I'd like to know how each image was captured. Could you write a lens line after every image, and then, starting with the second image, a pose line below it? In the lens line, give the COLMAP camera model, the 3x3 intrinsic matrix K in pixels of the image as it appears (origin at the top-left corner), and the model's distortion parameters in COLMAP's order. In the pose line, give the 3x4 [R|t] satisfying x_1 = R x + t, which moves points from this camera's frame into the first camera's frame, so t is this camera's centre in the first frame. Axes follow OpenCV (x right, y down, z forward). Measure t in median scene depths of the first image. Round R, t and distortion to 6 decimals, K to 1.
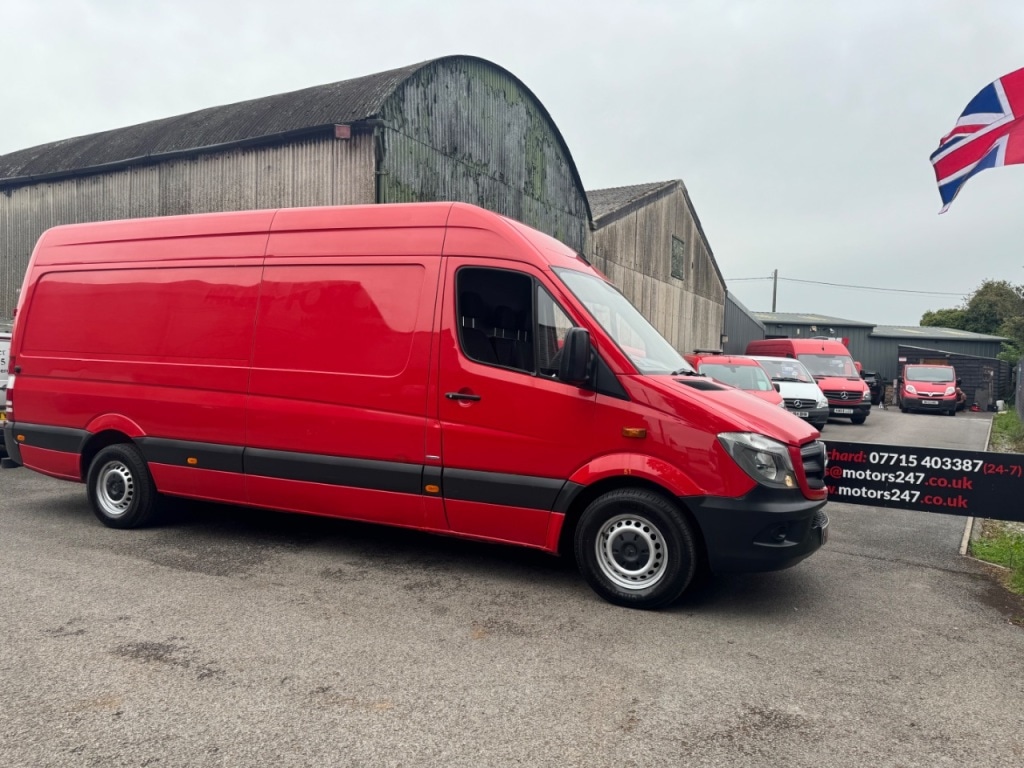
lens RADIAL K [[726.0, 0, 521.7], [0, 726.0, 385.9], [0, 0, 1]] dist [0.085985, -0.121946]
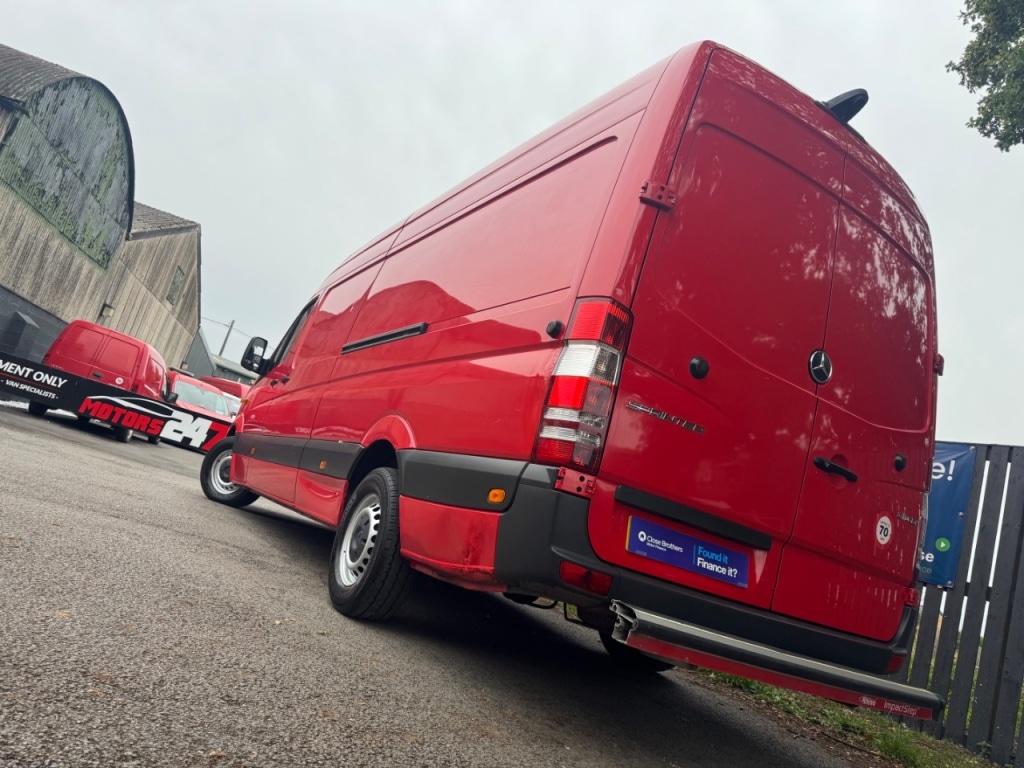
lens RADIAL K [[733.8, 0, 501.5], [0, 733.8, 379.5], [0, 0, 1]] dist [0.020377, -0.022384]
pose [[0.702902, 0.304235, 0.642938, -0.264478], [-0.252783, 0.951748, -0.174003, 0.076700], [-0.664853, -0.040217, 0.745891, -0.427985]]
